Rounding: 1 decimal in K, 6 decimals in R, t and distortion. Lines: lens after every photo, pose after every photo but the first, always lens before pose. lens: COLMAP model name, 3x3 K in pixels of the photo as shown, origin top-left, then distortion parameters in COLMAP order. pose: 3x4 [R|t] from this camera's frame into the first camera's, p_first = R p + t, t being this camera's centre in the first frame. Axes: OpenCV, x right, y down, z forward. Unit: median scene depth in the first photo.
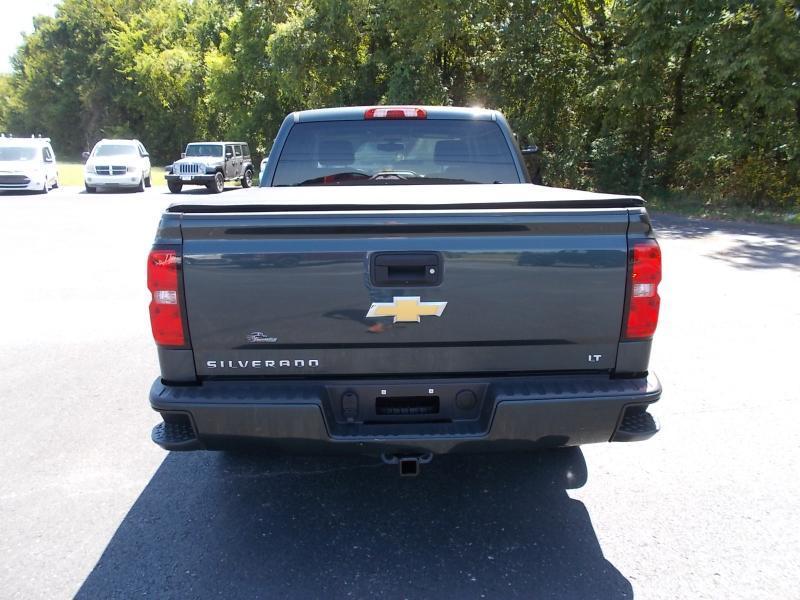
lens RADIAL K [[615.7, 0, 400.9], [0, 615.7, 296.4], [0, 0, 1]] dist [0.009178, -0.024119]
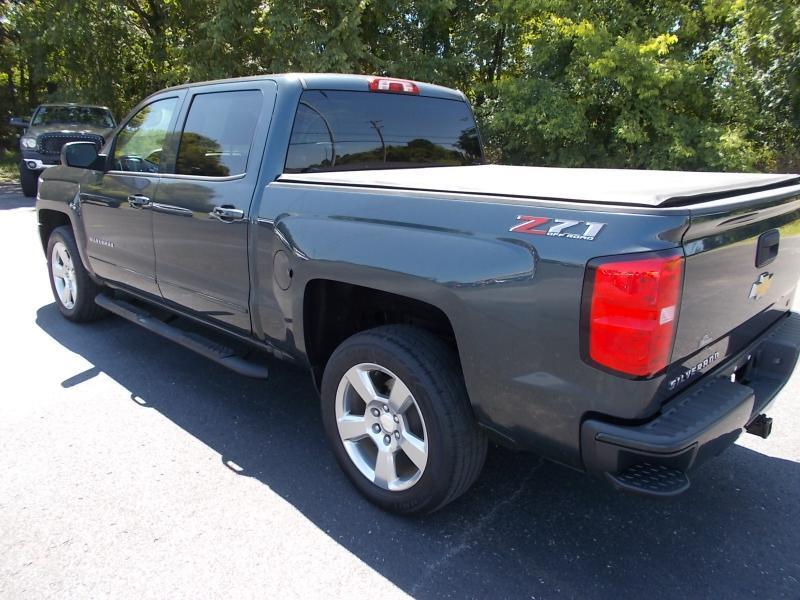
lens RADIAL K [[615.7, 0, 400.9], [0, 615.7, 296.4], [0, 0, 1]] dist [0.009178, -0.024119]
pose [[0.707499, -0.160666, 0.688209, -0.112408], [0.137174, 0.986514, 0.089288, -0.013459], [-0.693274, 0.031233, 0.719997, 0.063184]]
